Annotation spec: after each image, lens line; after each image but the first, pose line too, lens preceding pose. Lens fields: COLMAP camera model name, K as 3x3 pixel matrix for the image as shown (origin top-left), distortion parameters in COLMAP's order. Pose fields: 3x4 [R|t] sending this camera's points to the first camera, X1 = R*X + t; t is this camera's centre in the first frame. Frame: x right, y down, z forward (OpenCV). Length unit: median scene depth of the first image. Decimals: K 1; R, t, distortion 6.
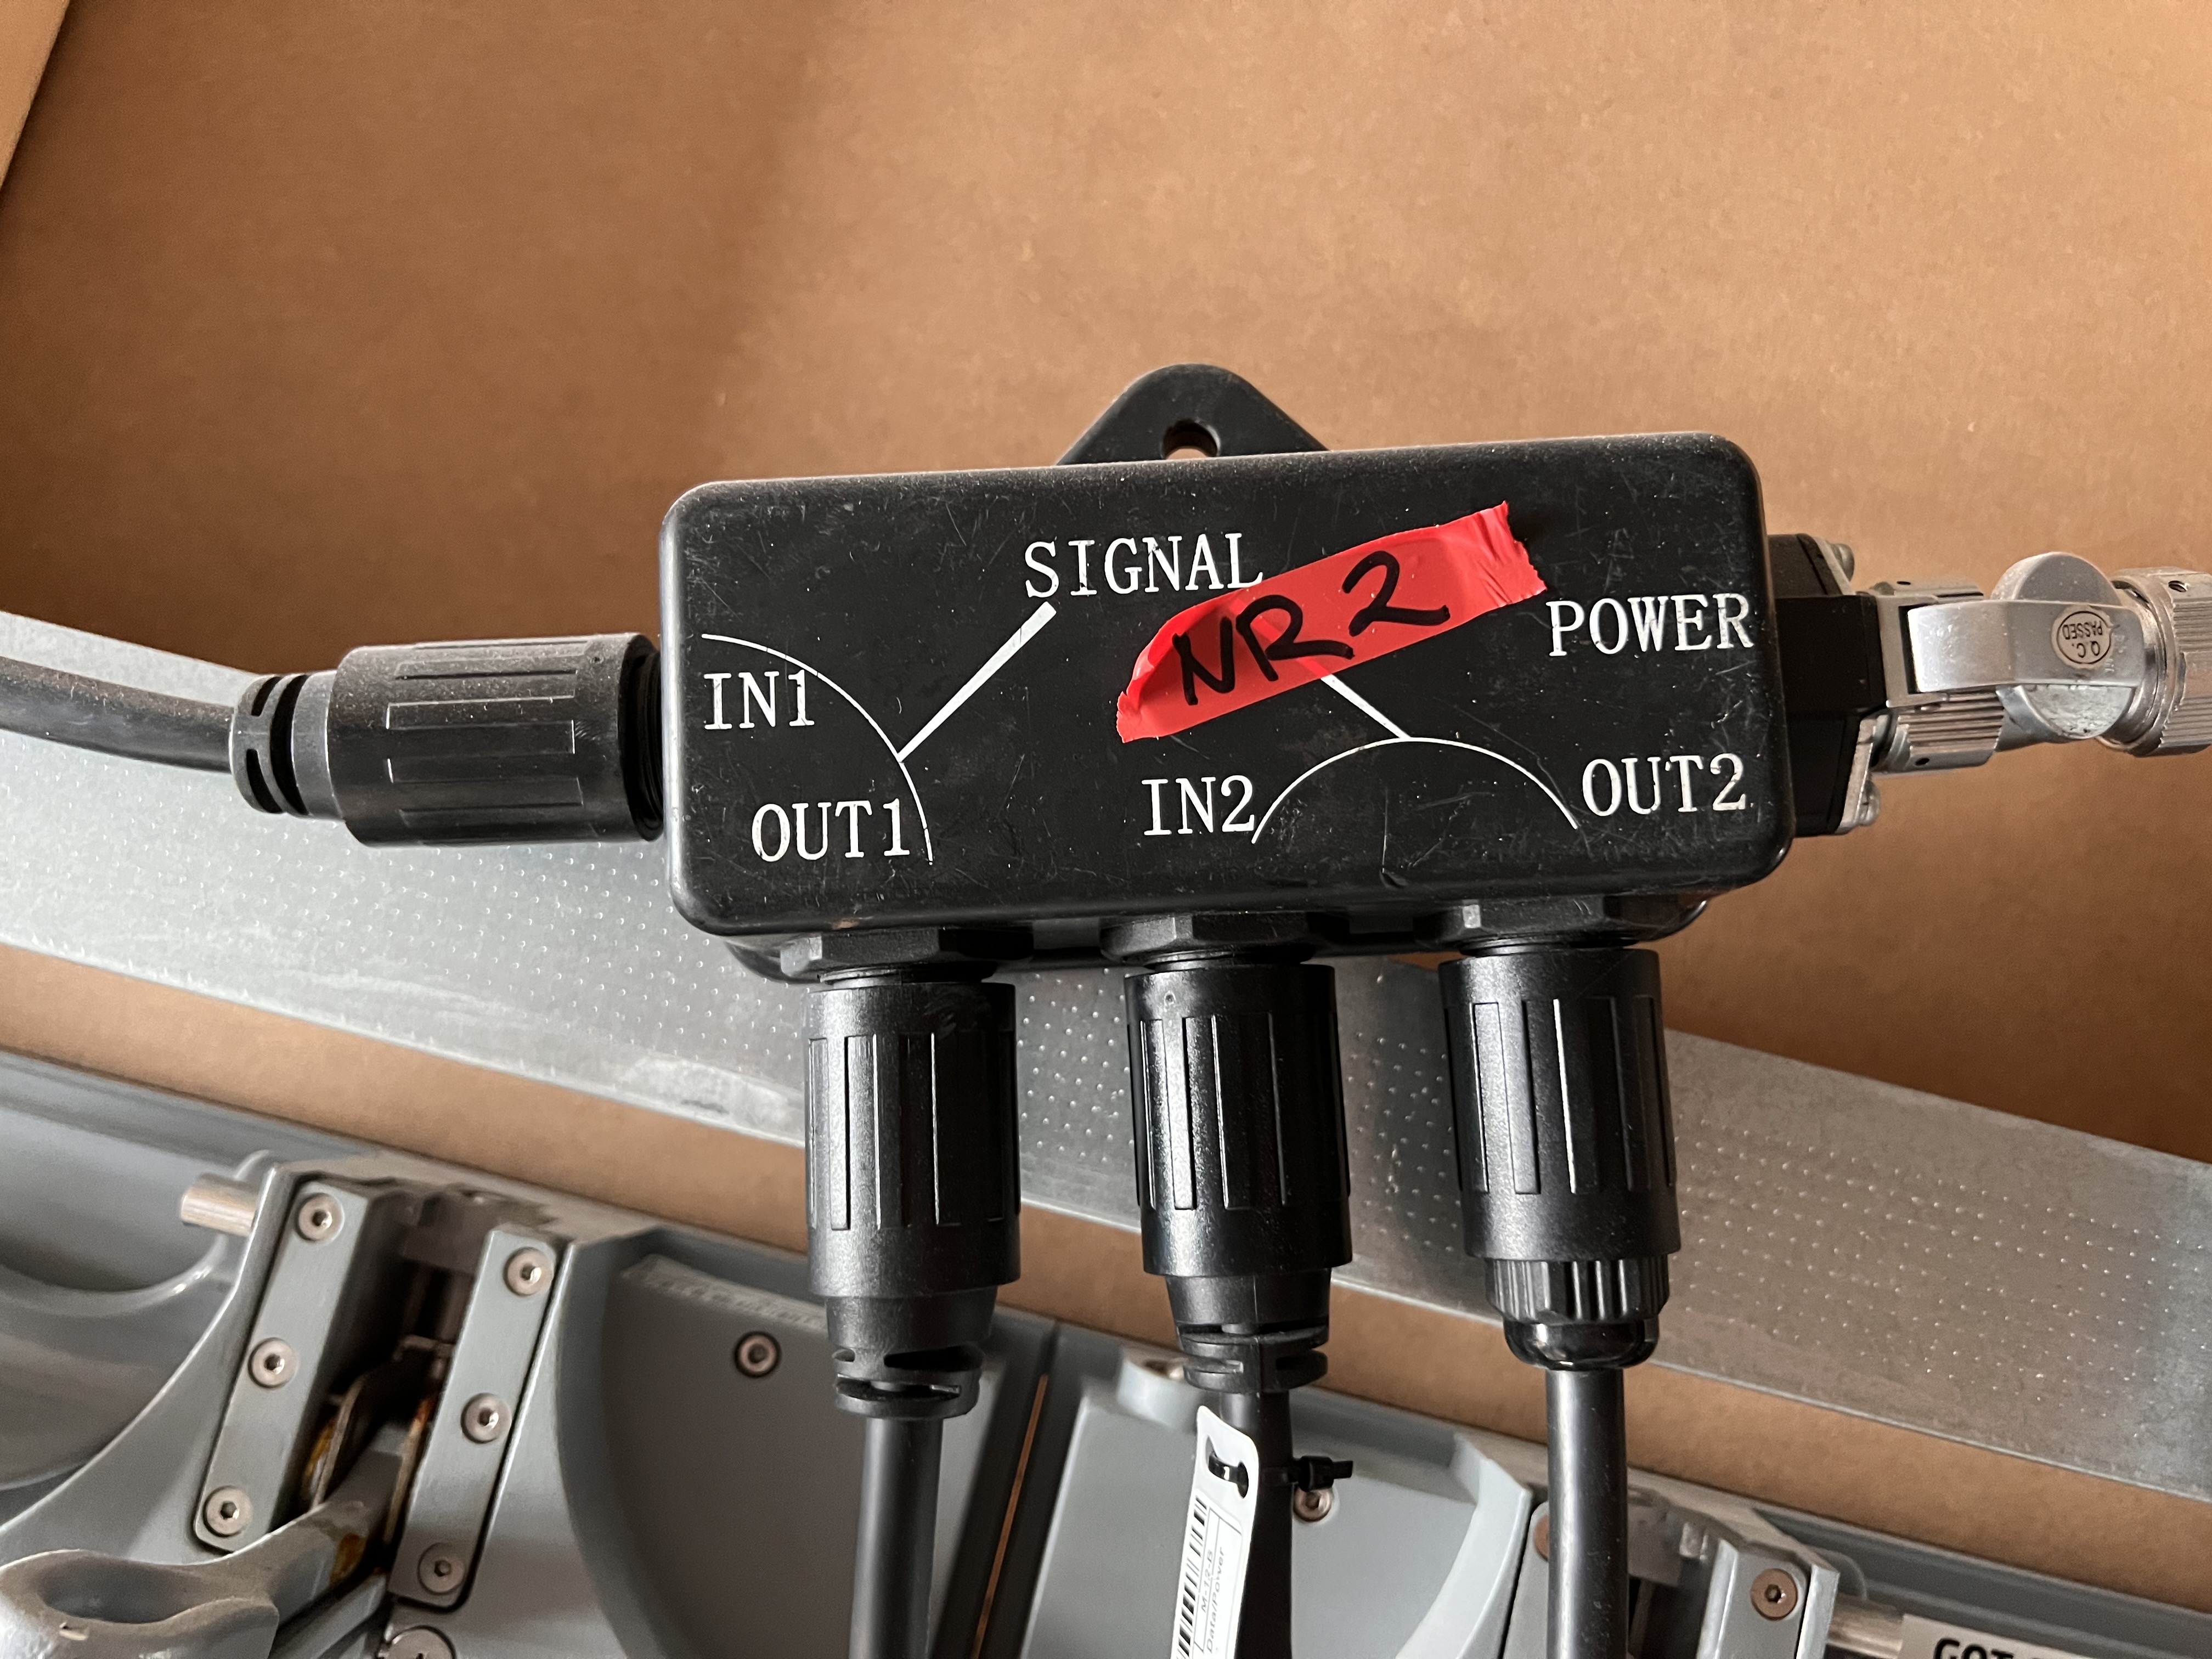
lens RADIAL K [[1690.0, 0, 1126.5], [0, 1690.0, 824.0], [0, 0, 1]] dist [0.042481, -0.059633]
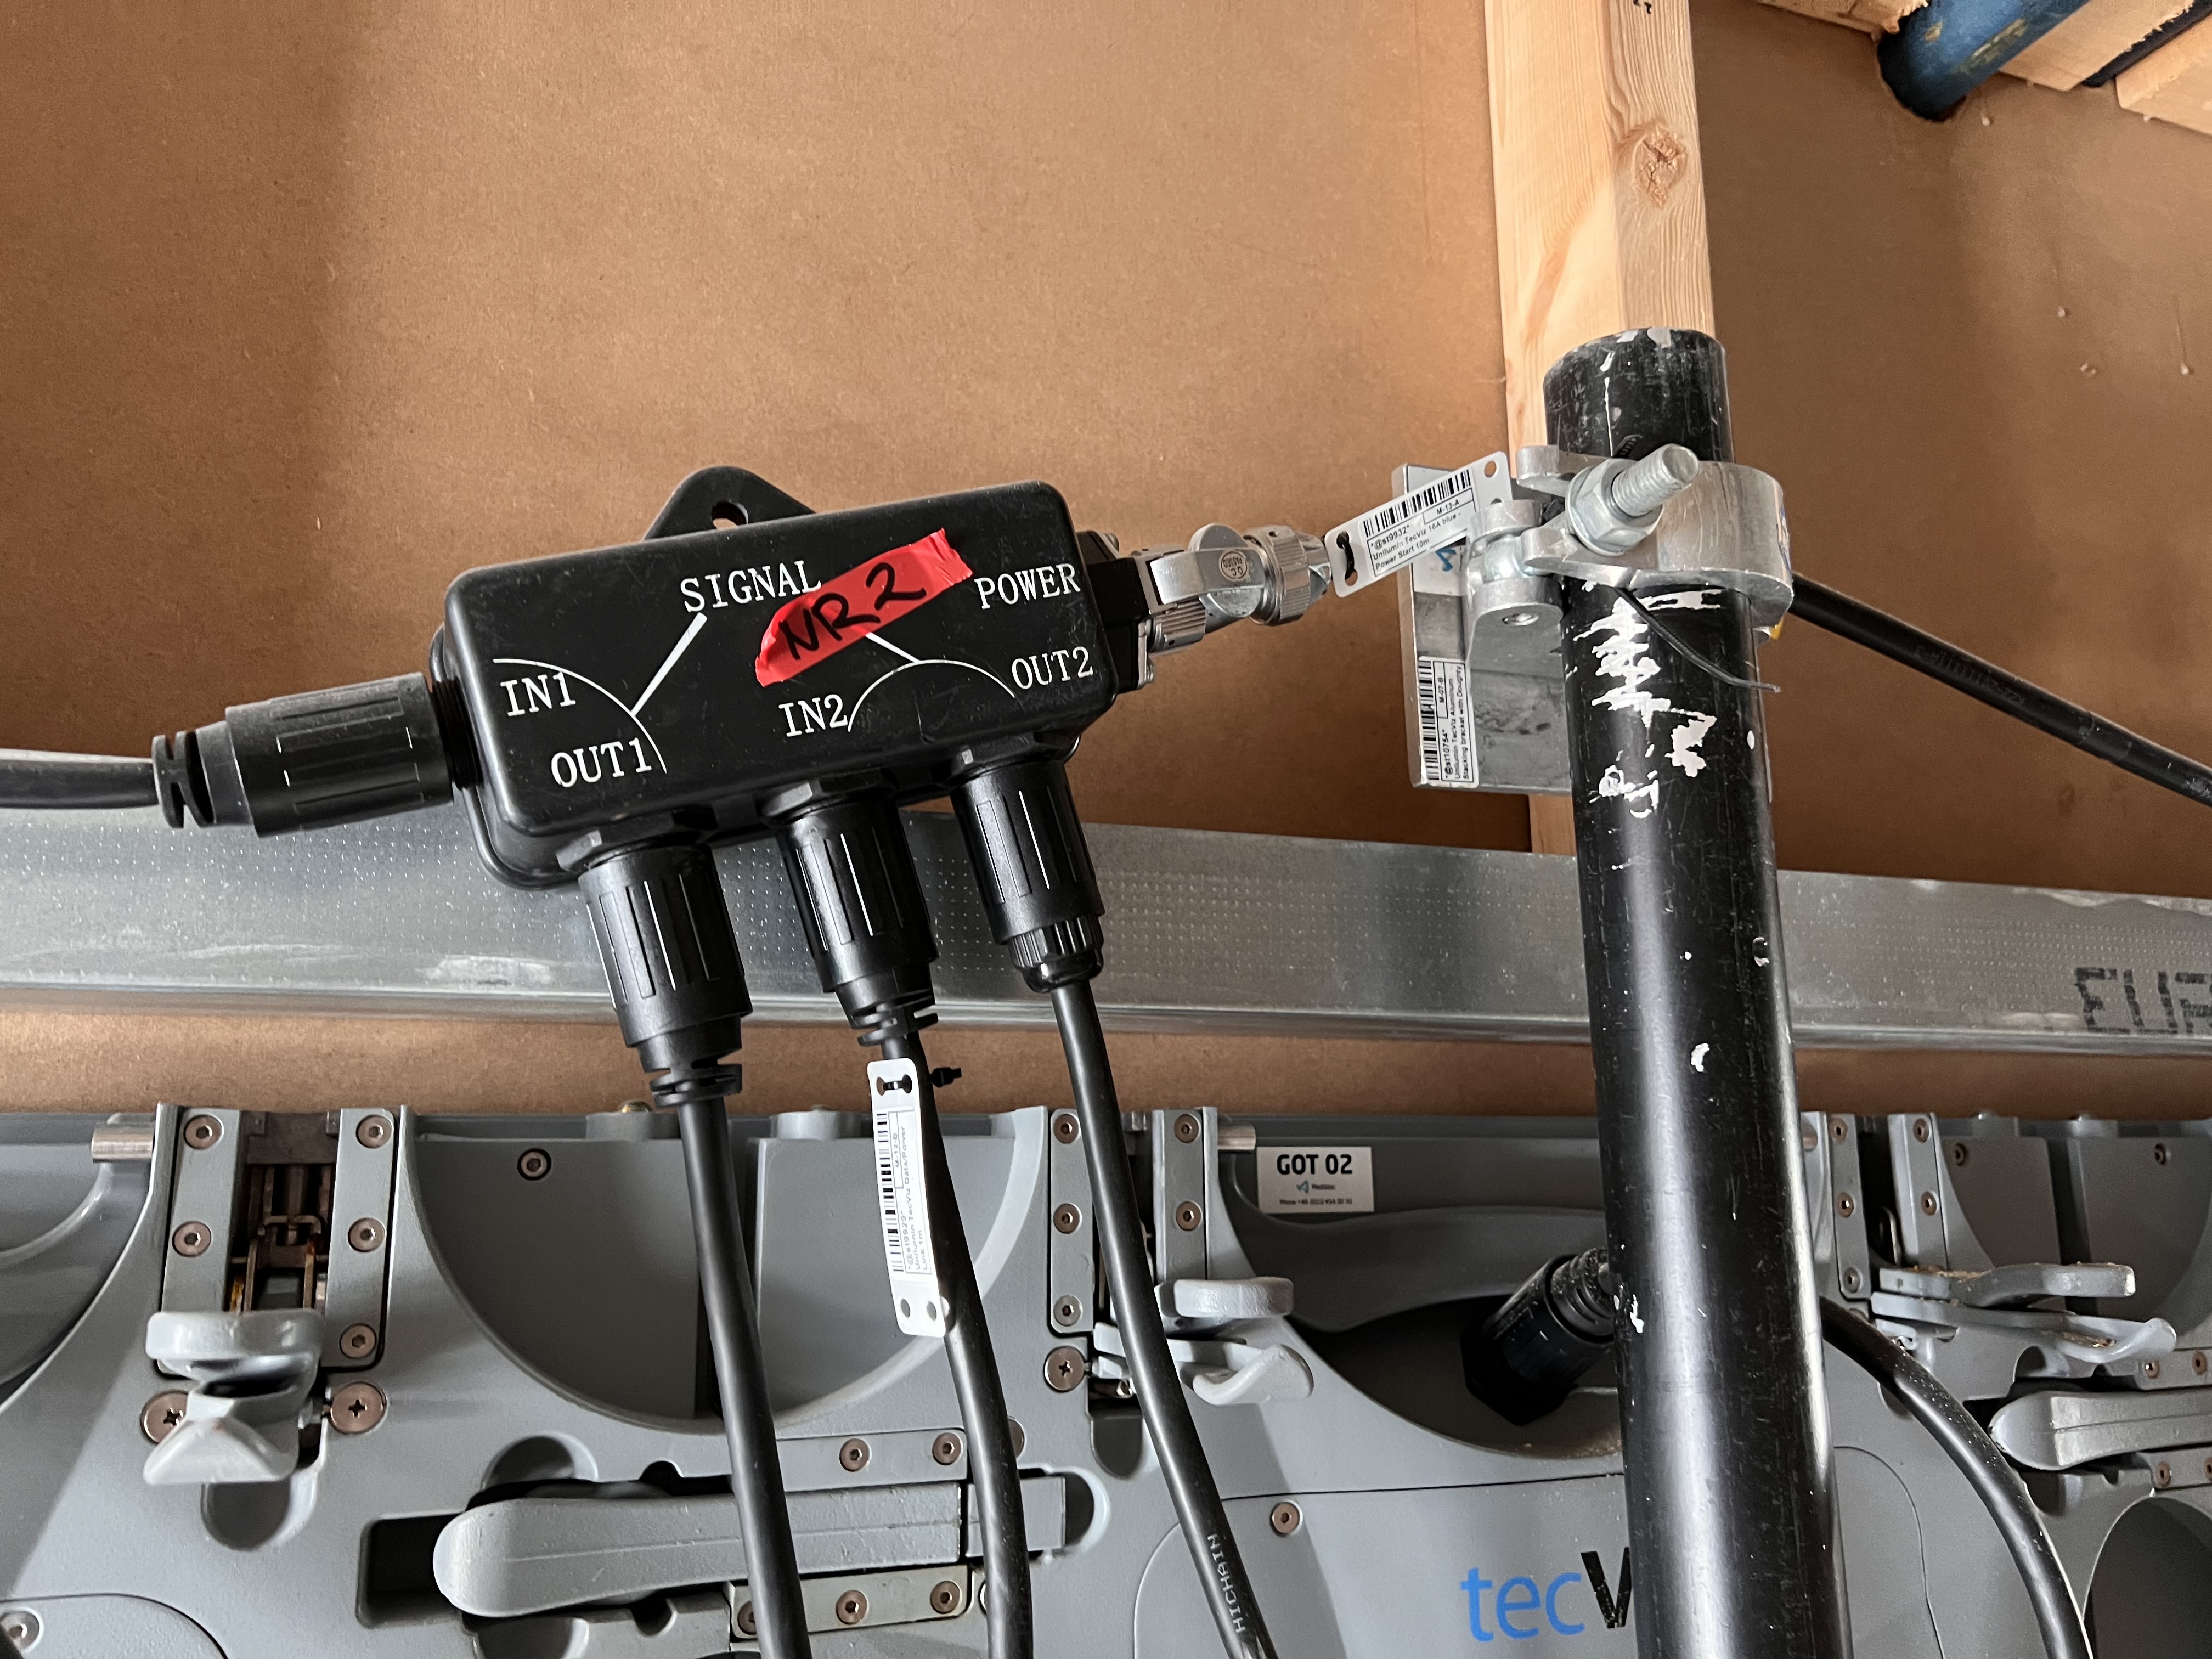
lens RADIAL K [[1690.0, 0, 1107.7], [0, 1690.0, 845.8], [0, 0, 1]] dist [0.042481, -0.059633]
pose [[0.909098, -0.180059, 0.375658, -0.297397], [0.187394, 0.982133, 0.017254, 0.122438], [-0.372053, 0.054711, 0.926598, -0.607057]]
